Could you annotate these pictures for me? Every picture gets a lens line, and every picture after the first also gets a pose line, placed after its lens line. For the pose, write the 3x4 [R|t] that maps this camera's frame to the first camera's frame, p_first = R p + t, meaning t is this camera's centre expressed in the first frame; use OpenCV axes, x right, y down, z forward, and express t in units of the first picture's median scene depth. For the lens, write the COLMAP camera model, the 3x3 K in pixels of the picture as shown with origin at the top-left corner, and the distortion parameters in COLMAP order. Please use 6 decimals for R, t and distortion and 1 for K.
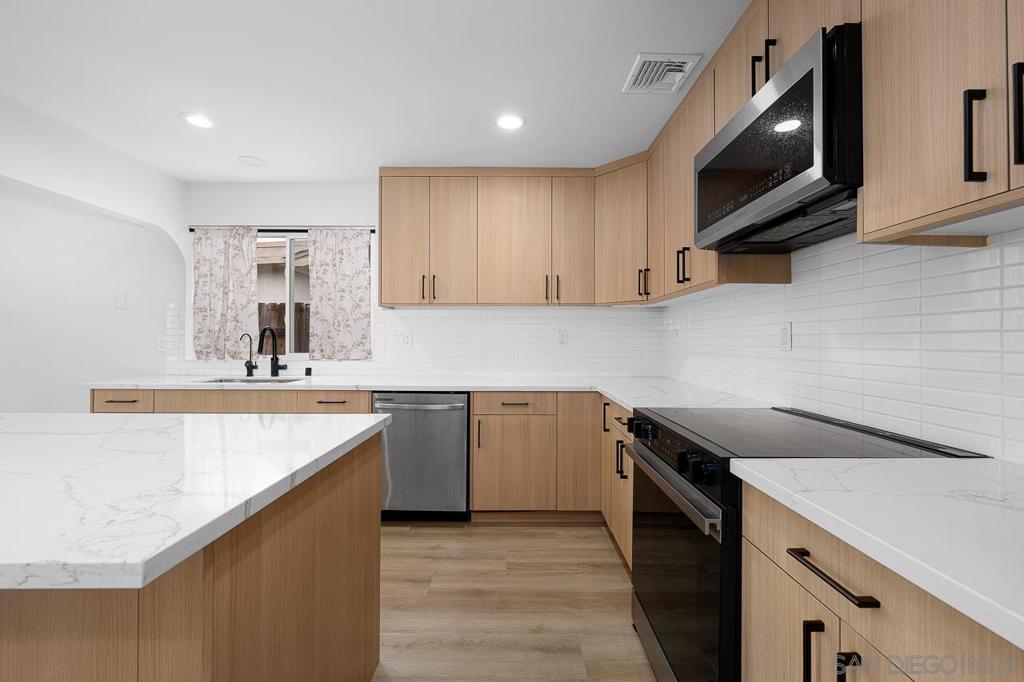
lens RADIAL K [[419.2, 0, 523.4], [0, 419.2, 337.6], [0, 0, 1]] dist [0.001666, -0.000258]
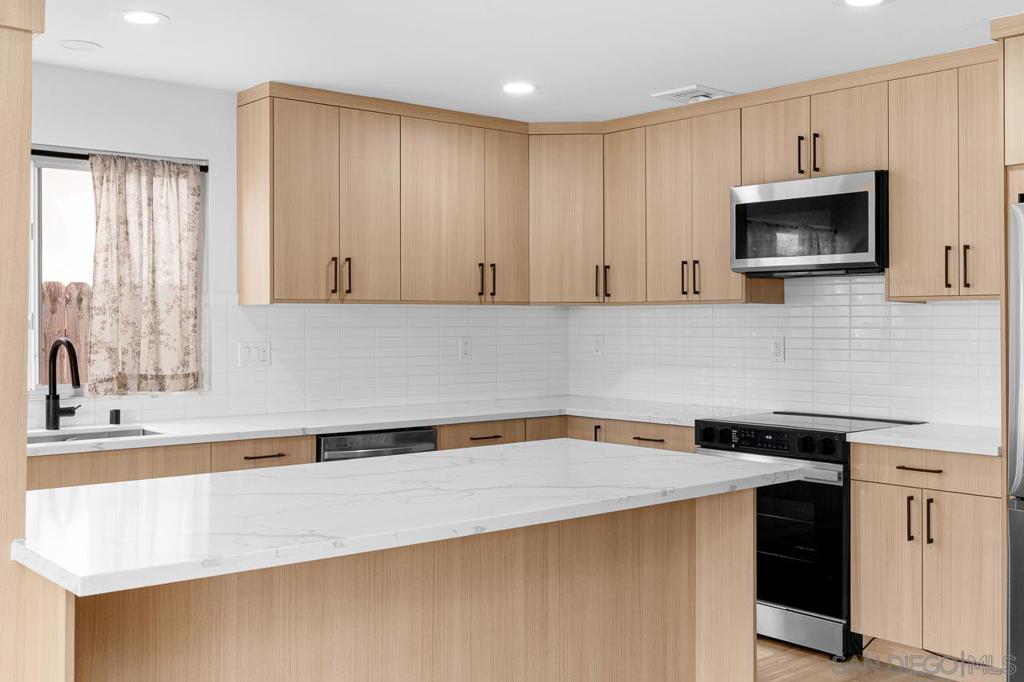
lens RADIAL K [[1036.7, 0, 546.1], [0, 1036.7, 327.7], [0, 0, 1]] dist [-0.001206, 0.000000]
pose [[0.752299, -0.006655, 0.658788, -1.171809], [-0.003211, 0.999900, 0.013768, -0.068211], [-0.658814, -0.012473, 0.752202, -0.486209]]
